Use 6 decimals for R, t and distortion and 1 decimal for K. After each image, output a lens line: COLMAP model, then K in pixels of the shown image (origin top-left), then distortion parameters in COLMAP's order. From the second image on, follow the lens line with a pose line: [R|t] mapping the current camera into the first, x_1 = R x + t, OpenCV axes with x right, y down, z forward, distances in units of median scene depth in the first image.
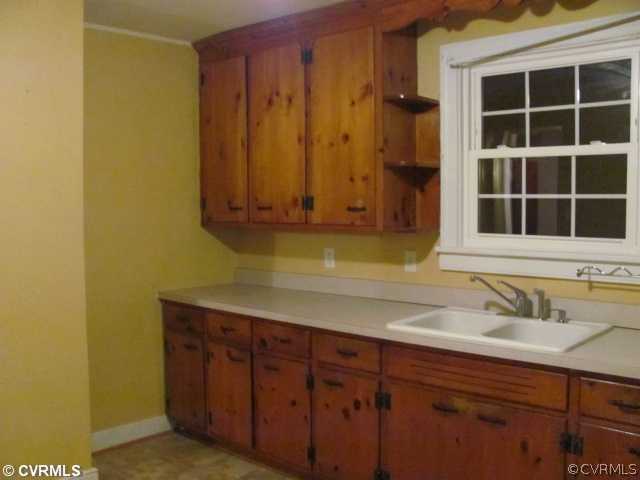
lens RADIAL K [[727.0, 0, 319.6], [0, 727.0, 240.3], [0, 0, 1]] dist [0.012767, 0.000000]
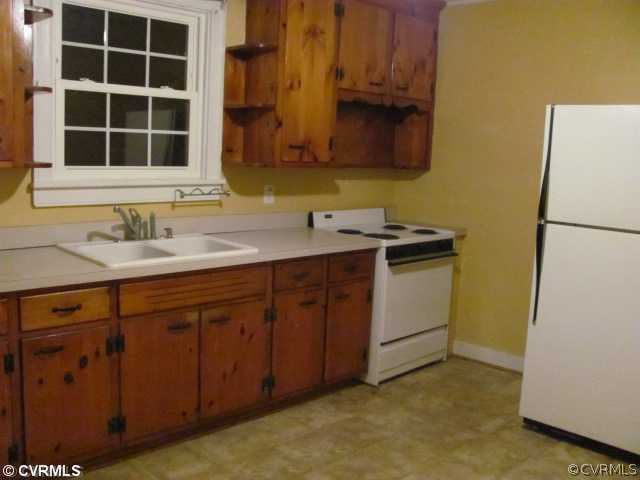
lens RADIAL K [[672.2, 0, 319.7], [0, 672.2, 238.3], [0, 0, 1]] dist [-0.023573, 0.000000]
pose [[0.099926, -0.140738, 0.984991, -0.726561], [0.019112, 0.990035, 0.139520, -0.036248], [-0.994811, 0.004883, 0.101620, 0.628570]]
